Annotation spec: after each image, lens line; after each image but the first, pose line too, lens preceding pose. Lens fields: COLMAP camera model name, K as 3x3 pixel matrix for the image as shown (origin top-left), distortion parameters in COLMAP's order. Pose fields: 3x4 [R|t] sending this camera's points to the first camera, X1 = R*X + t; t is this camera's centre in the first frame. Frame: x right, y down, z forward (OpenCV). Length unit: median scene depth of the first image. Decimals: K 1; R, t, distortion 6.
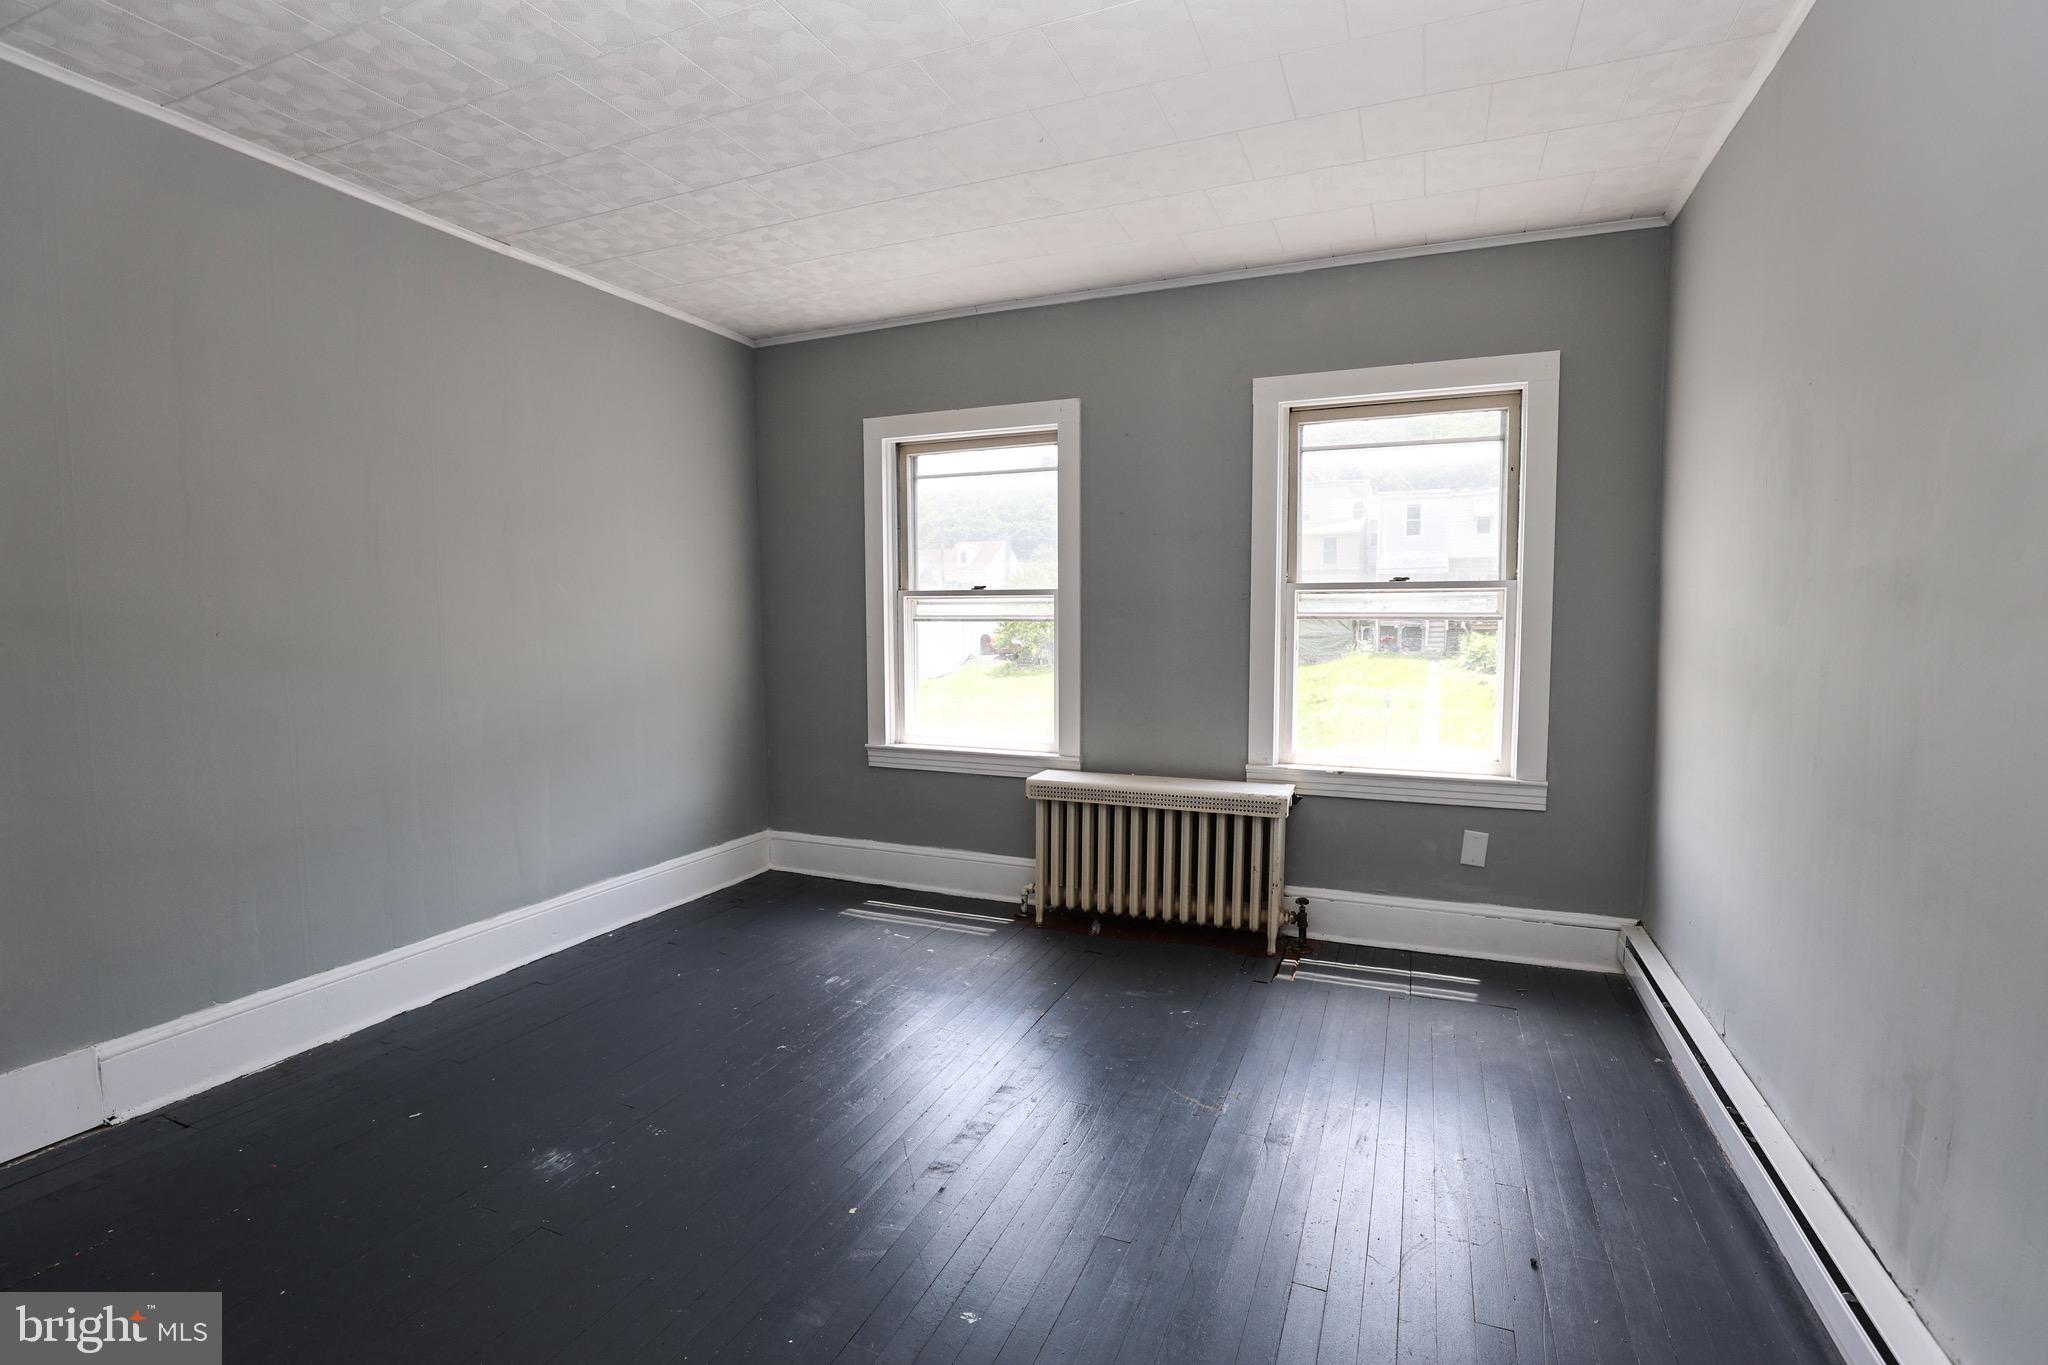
lens RADIAL K [[951.4, 0, 1026.7], [0, 951.4, 692.1], [0, 0, 1]] dist [-0.039928, 0.009035]
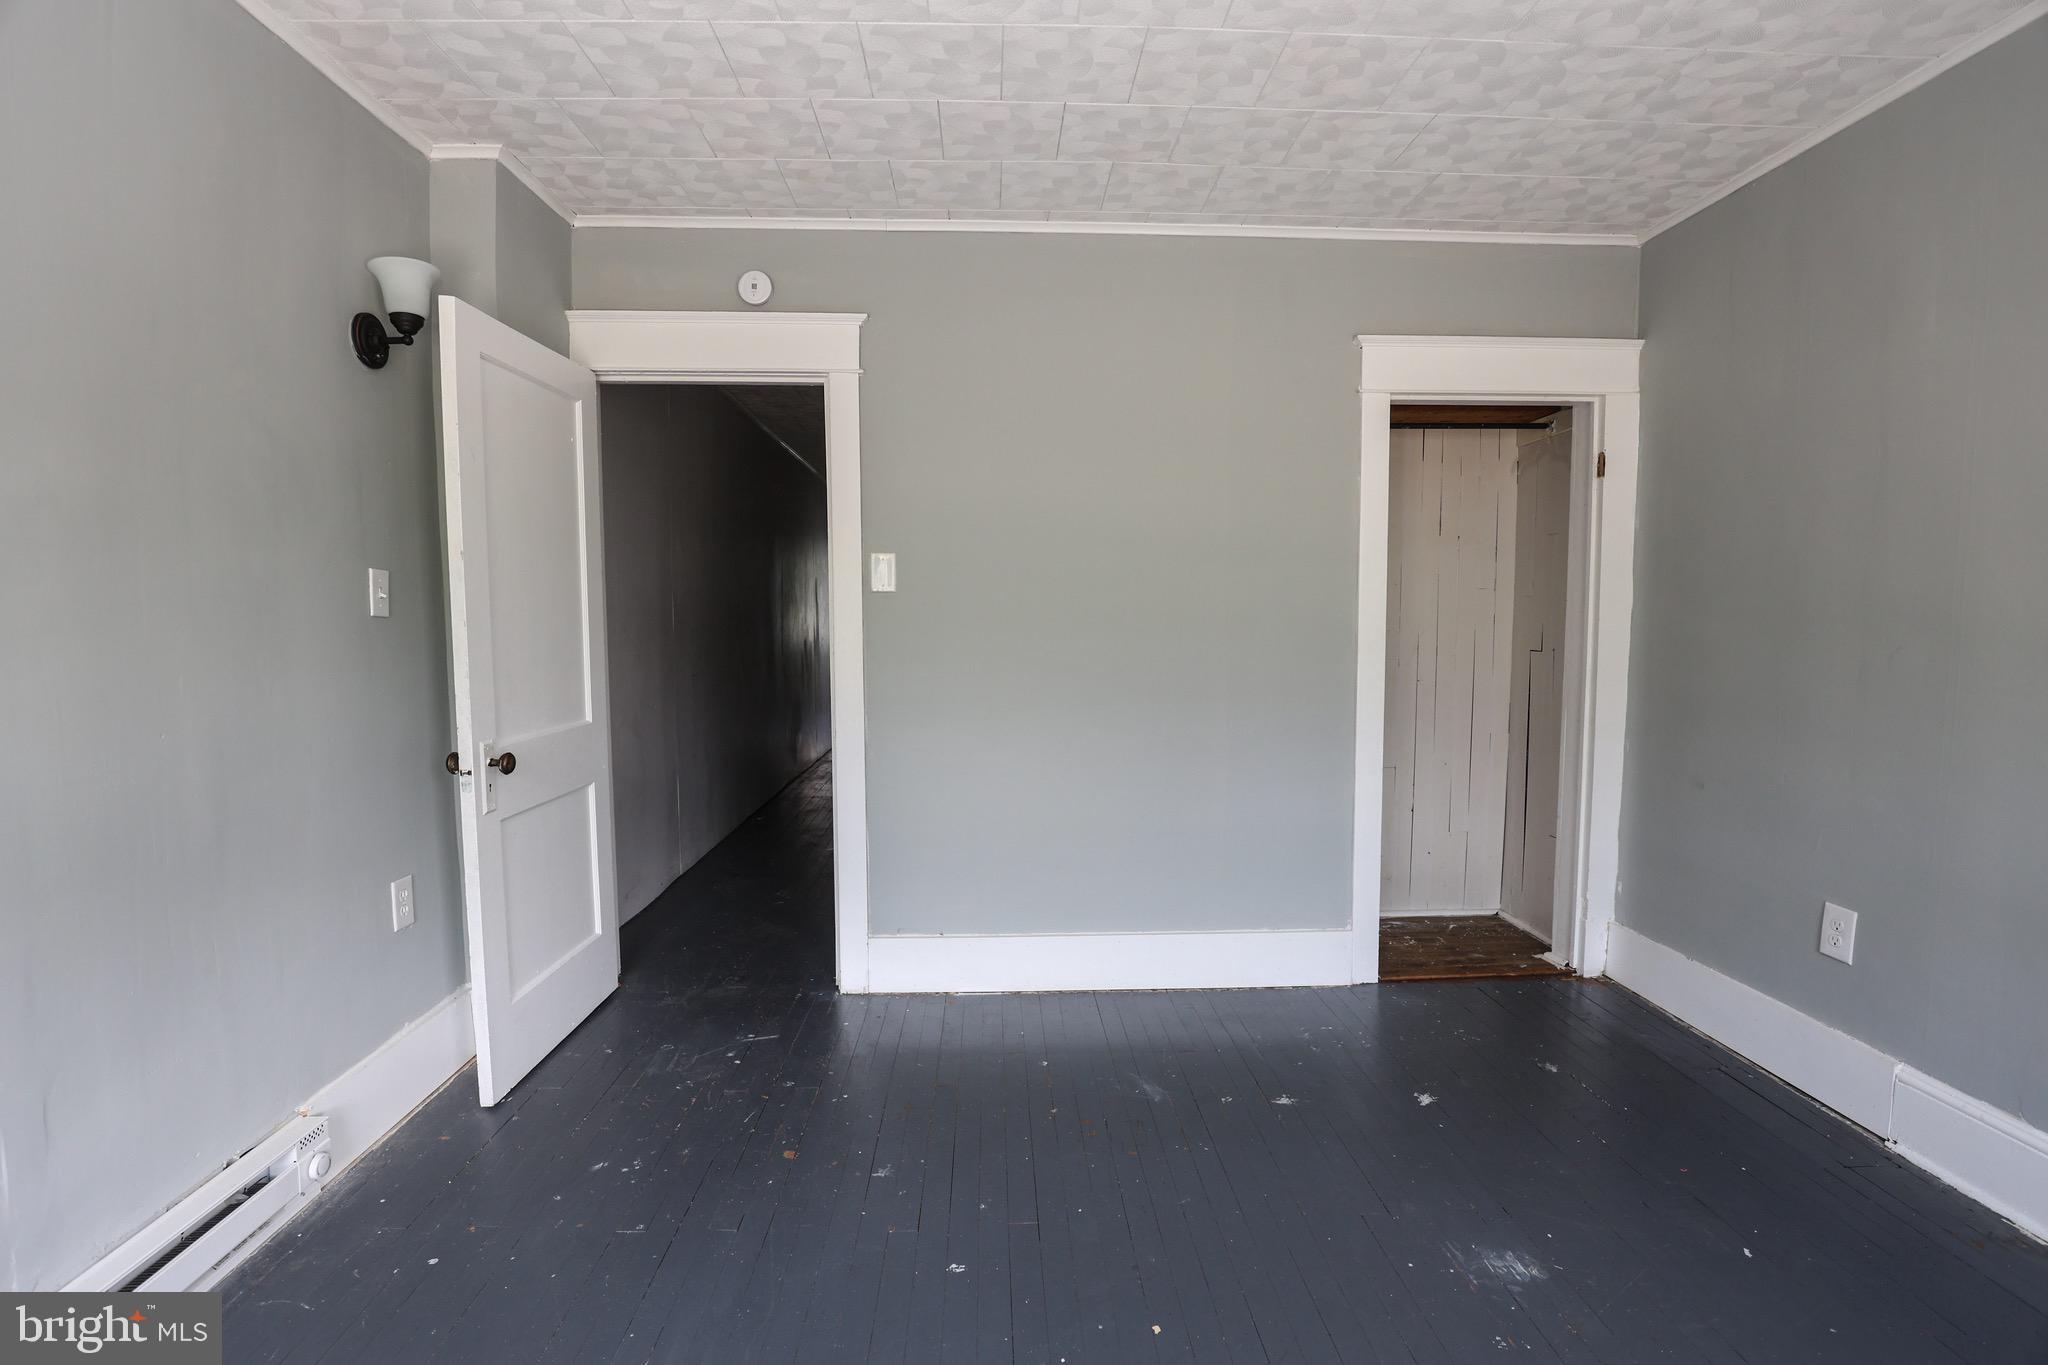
lens RADIAL K [[951.4, 0, 1026.7], [0, 951.4, 692.1], [0, 0, 1]] dist [-0.039928, 0.009035]
pose [[-0.906176, 0.033753, -0.421552, 0.218549], [-0.030514, 0.988993, 0.144779, -0.114397], [0.421799, 0.144058, -0.895172, 1.394952]]
